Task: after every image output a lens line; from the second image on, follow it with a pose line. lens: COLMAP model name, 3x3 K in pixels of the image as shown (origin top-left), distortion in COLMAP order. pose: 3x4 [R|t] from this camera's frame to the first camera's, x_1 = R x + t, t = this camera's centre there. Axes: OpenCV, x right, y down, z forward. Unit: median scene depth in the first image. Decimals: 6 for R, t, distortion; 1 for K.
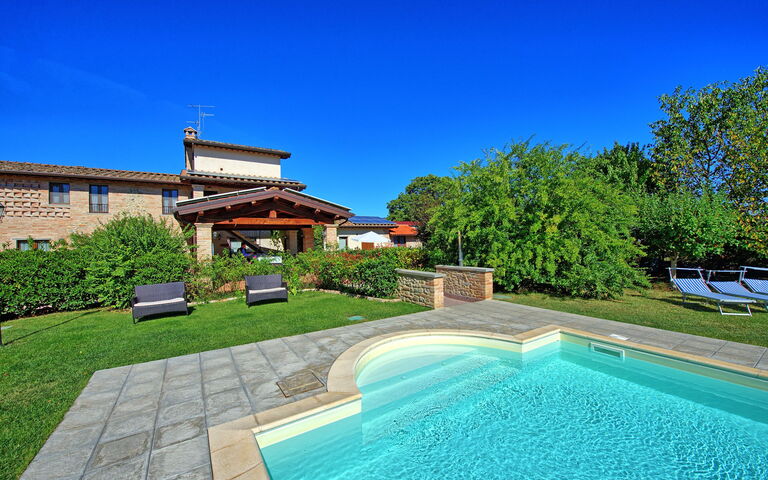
lens RADIAL K [[298.9, 0, 389.7], [0, 298.9, 239.0], [0, 0, 1]] dist [-0.012633, 0.000402]
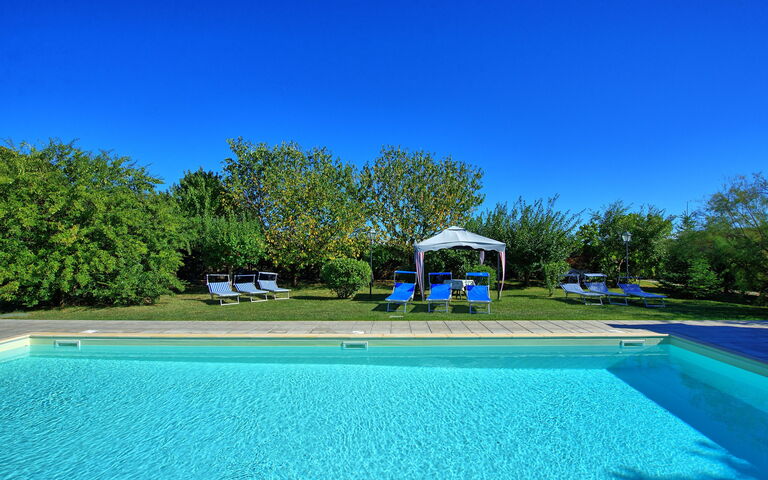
lens RADIAL K [[327.4, 0, 400.1], [0, 327.4, 247.3], [0, 0, 1]] dist [-0.008216, 0.000414]
pose [[0.545504, 0.033420, 0.837441, 0.213196], [-0.019760, 0.999440, -0.027014, 0.000082], [-0.837875, -0.001812, 0.545859, -0.486209]]
